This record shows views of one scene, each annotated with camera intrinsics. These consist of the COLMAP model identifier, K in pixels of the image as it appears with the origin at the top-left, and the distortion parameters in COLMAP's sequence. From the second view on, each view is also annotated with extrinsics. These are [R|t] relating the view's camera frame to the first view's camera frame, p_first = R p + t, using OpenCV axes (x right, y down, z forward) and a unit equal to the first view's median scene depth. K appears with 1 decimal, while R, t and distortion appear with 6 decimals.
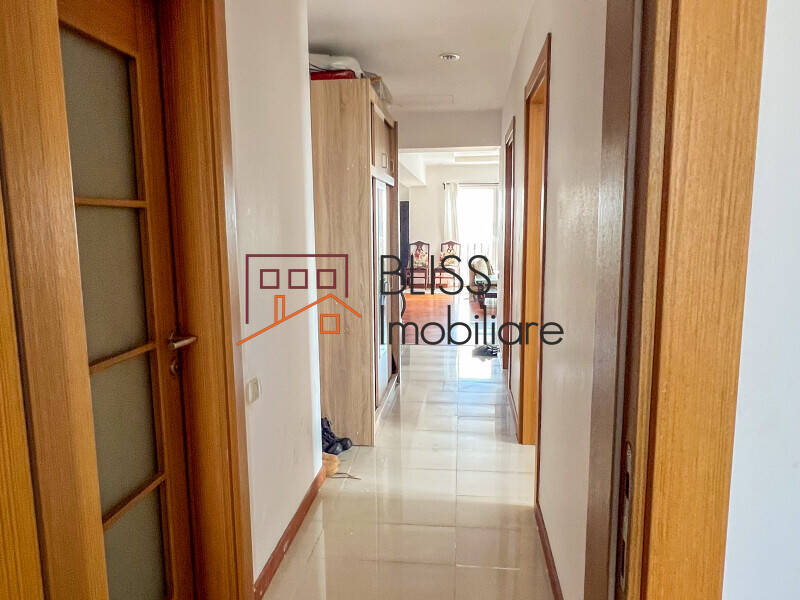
lens RADIAL K [[566.9, 0, 400.0], [0, 566.9, 300.0], [0, 0, 1]] dist [0.000269, -0.000005]
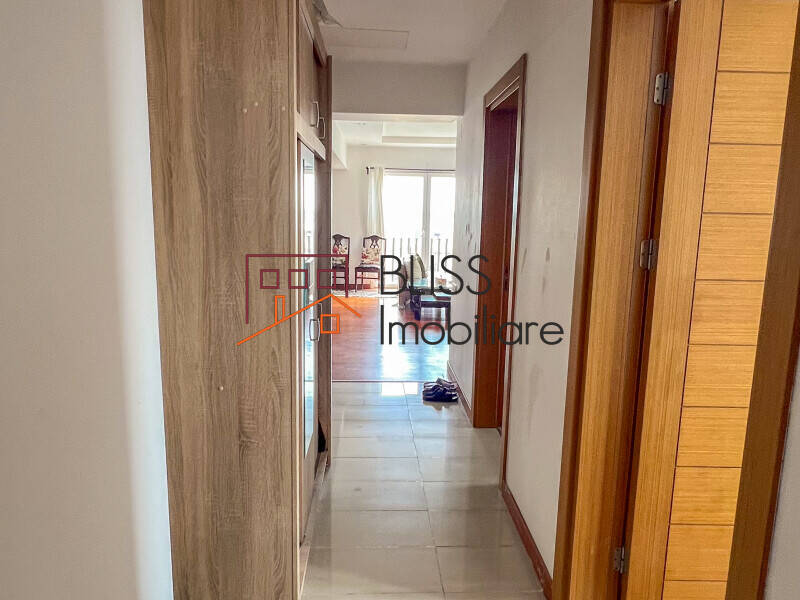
lens RADIAL K [[566.6, 0, 400.0], [0, 566.6, 300.0], [0, 0, 1]] dist [-0.003668, -0.000968]
pose [[0.986746, 0.005468, 0.162181, -0.023737], [-0.008978, 0.999741, 0.020912, -0.049057], [-0.162025, -0.022091, 0.986539, 0.294431]]
